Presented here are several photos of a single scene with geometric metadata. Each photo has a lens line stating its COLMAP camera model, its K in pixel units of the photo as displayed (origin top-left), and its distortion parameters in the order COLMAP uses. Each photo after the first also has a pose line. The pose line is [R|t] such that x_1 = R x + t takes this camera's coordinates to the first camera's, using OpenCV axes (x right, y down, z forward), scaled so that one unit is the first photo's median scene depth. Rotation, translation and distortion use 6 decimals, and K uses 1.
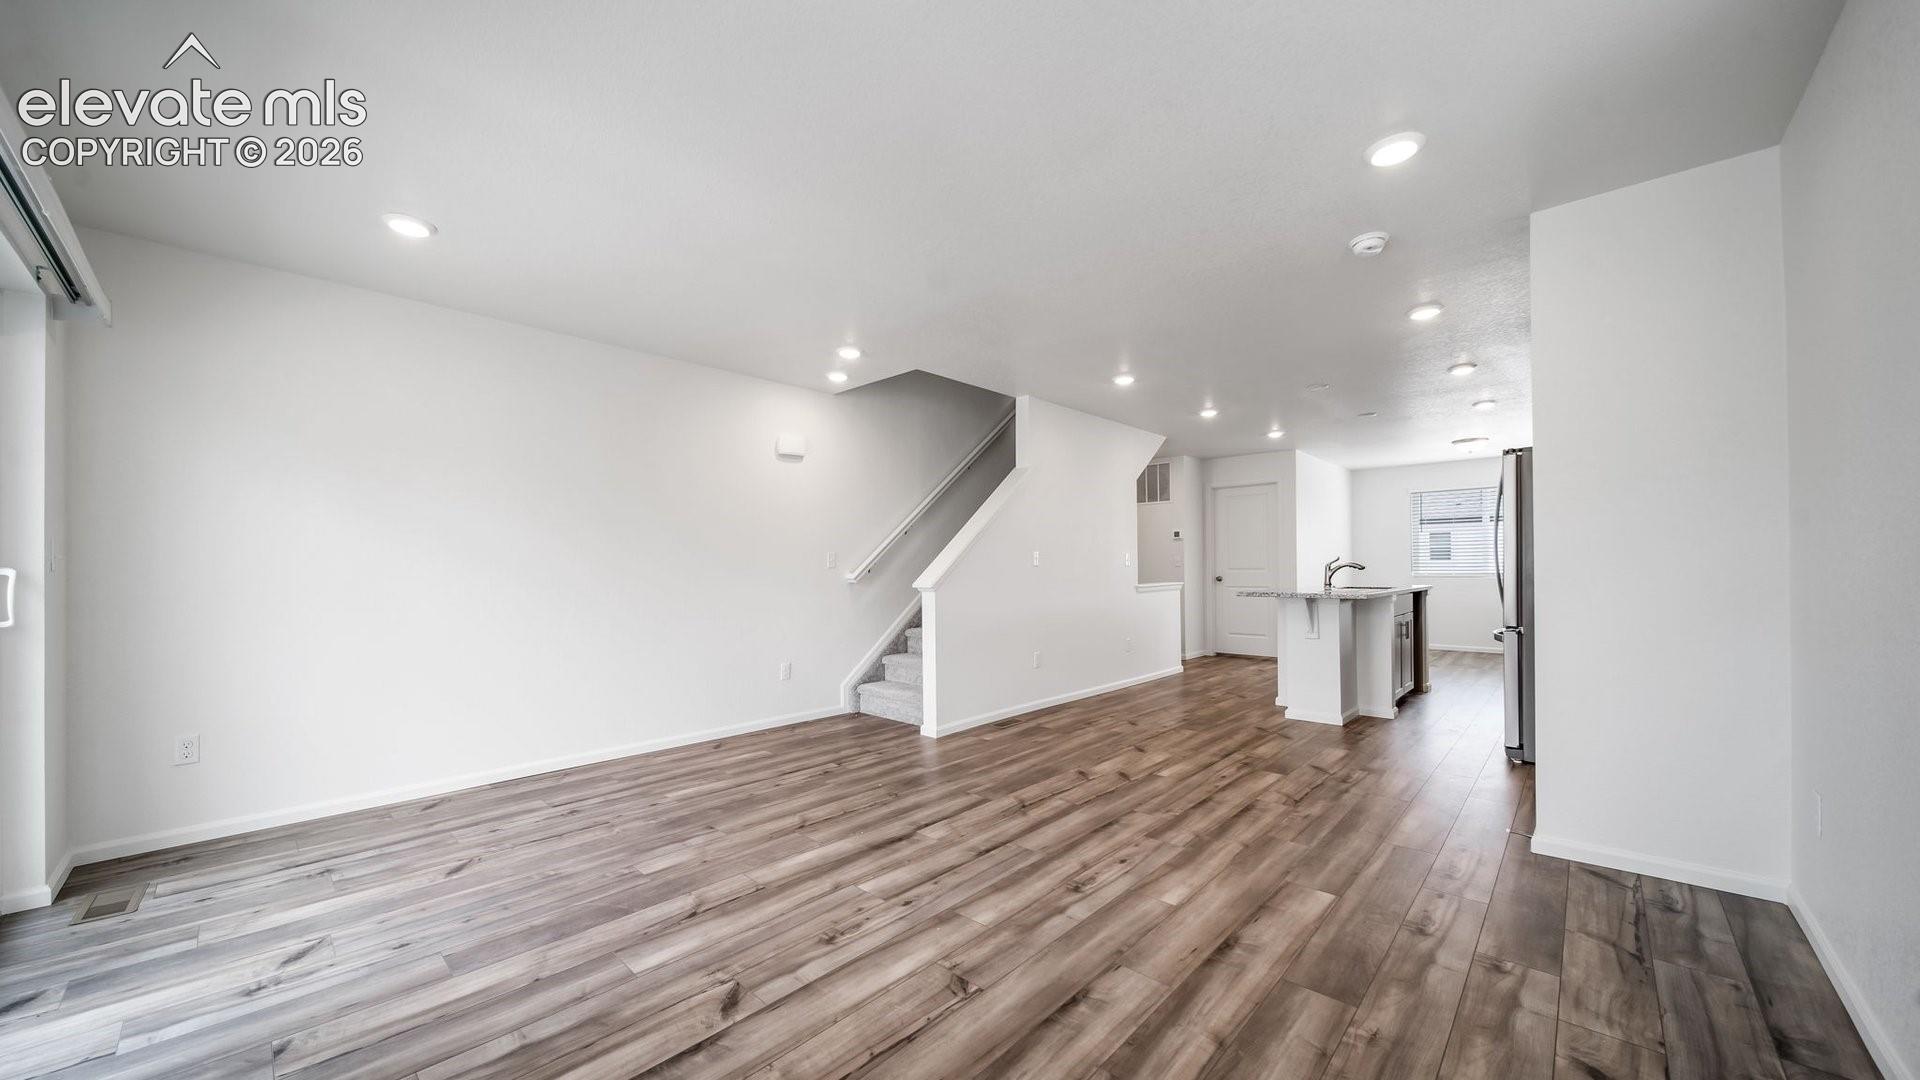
lens RADIAL K [[685.2, 0, 941.1], [0, 685.2, 564.4], [0, 0, 1]] dist [-0.001067, 0.000082]
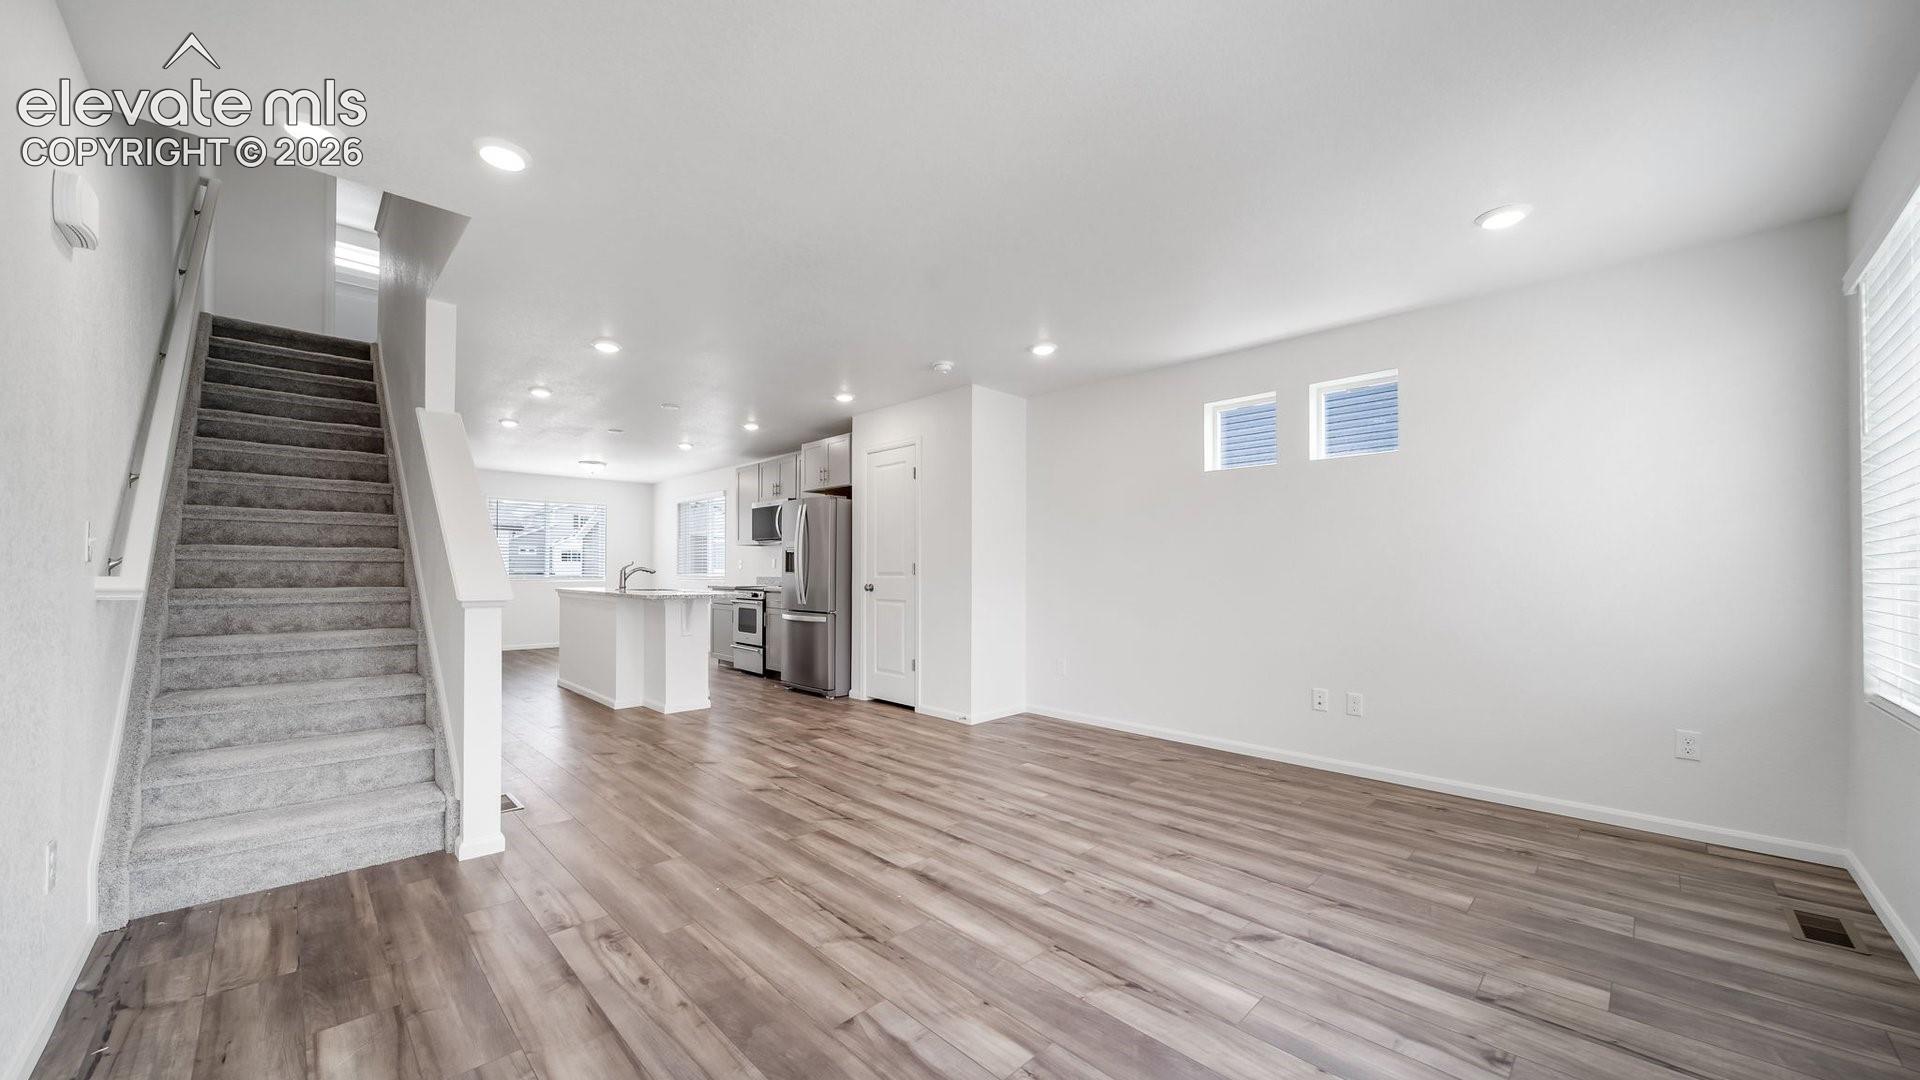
lens RADIAL K [[685.2, 0, 941.1], [0, 685.2, 564.4], [0, 0, 1]] dist [-0.001067, 0.000082]
pose [[0.034851, 0.018480, 0.999222, -1.096306], [-0.010608, 0.999780, -0.018121, 0.016706], [-0.999336, -0.009969, 0.035039, 1.093981]]
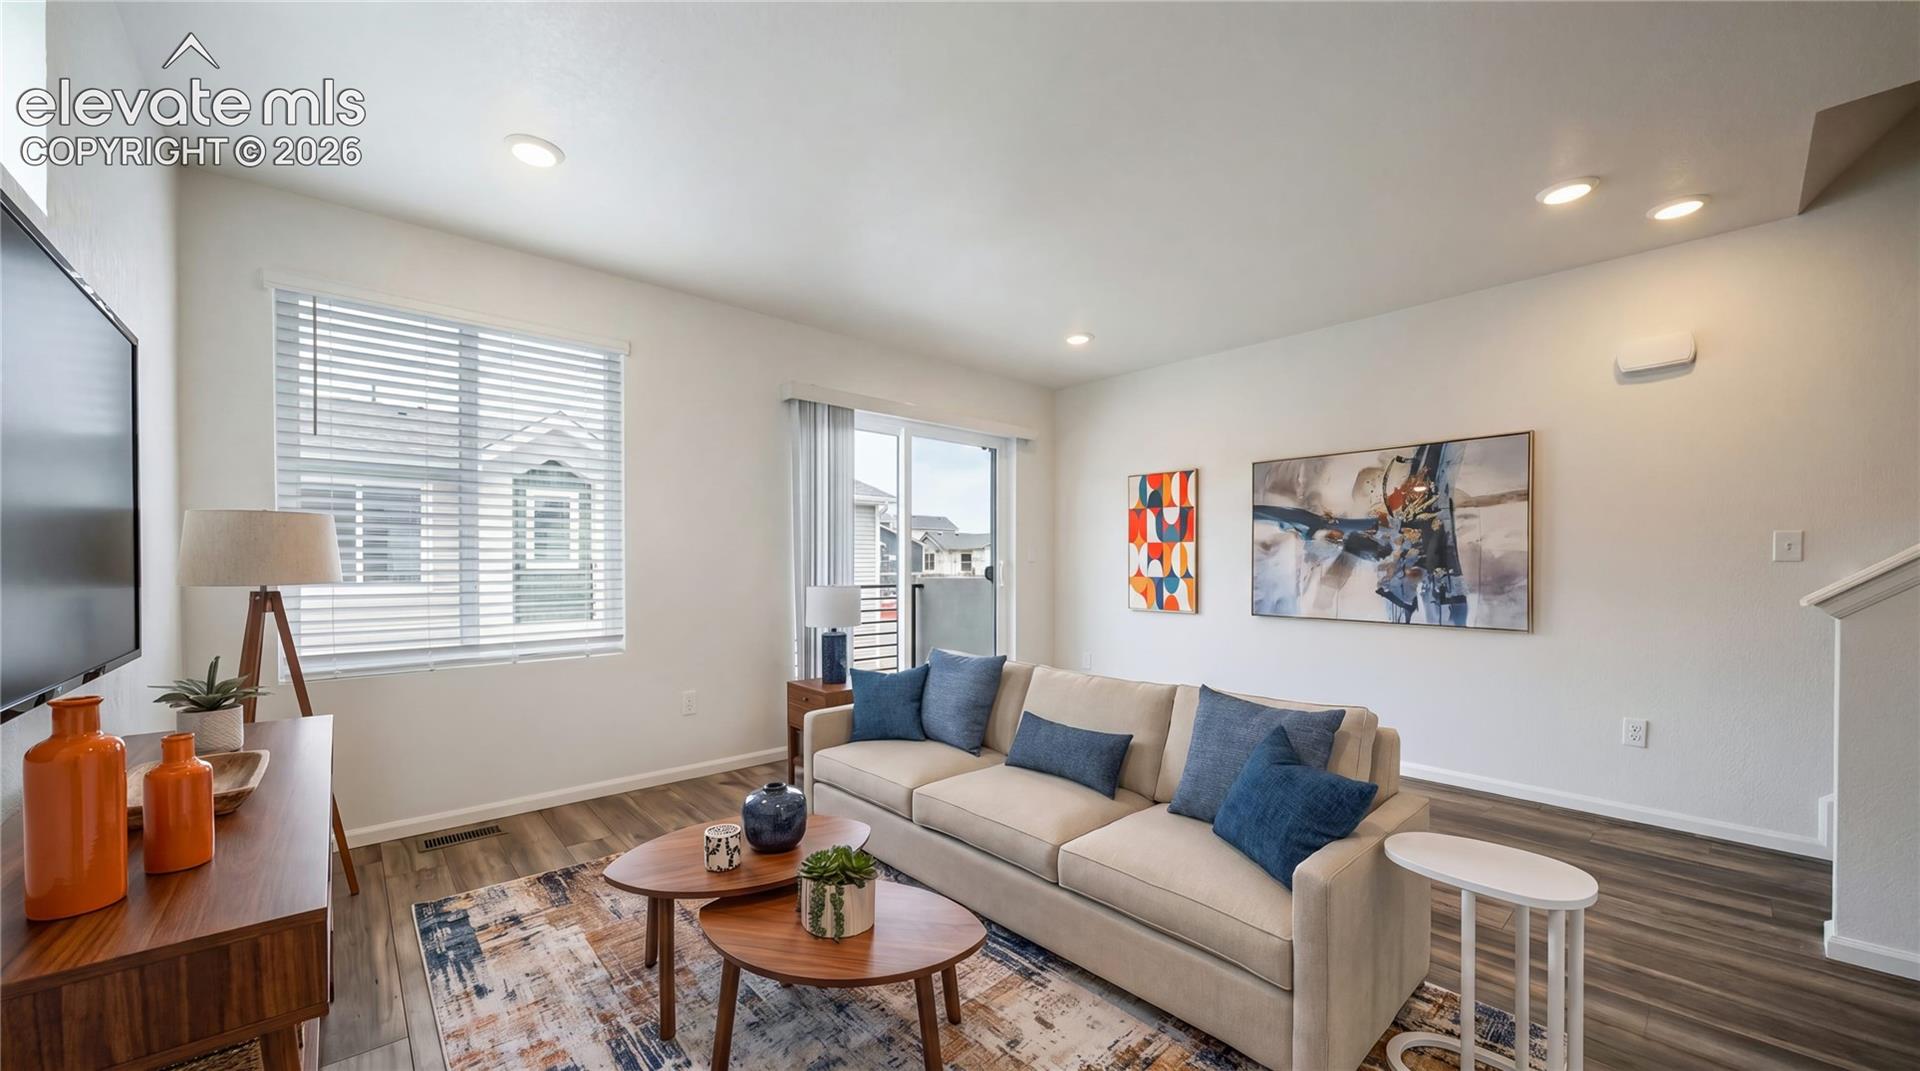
lens RADIAL K [[691.6, 0, 923.7], [0, 691.6, 562.8], [0, 0, 1]] dist [0.000201, 0.000002]
pose [[-0.096729, 0.009994, -0.995261, 0.869569], [0.005904, 0.999938, 0.009467, -0.003694], [0.995293, -0.004960, -0.096781, 0.870621]]
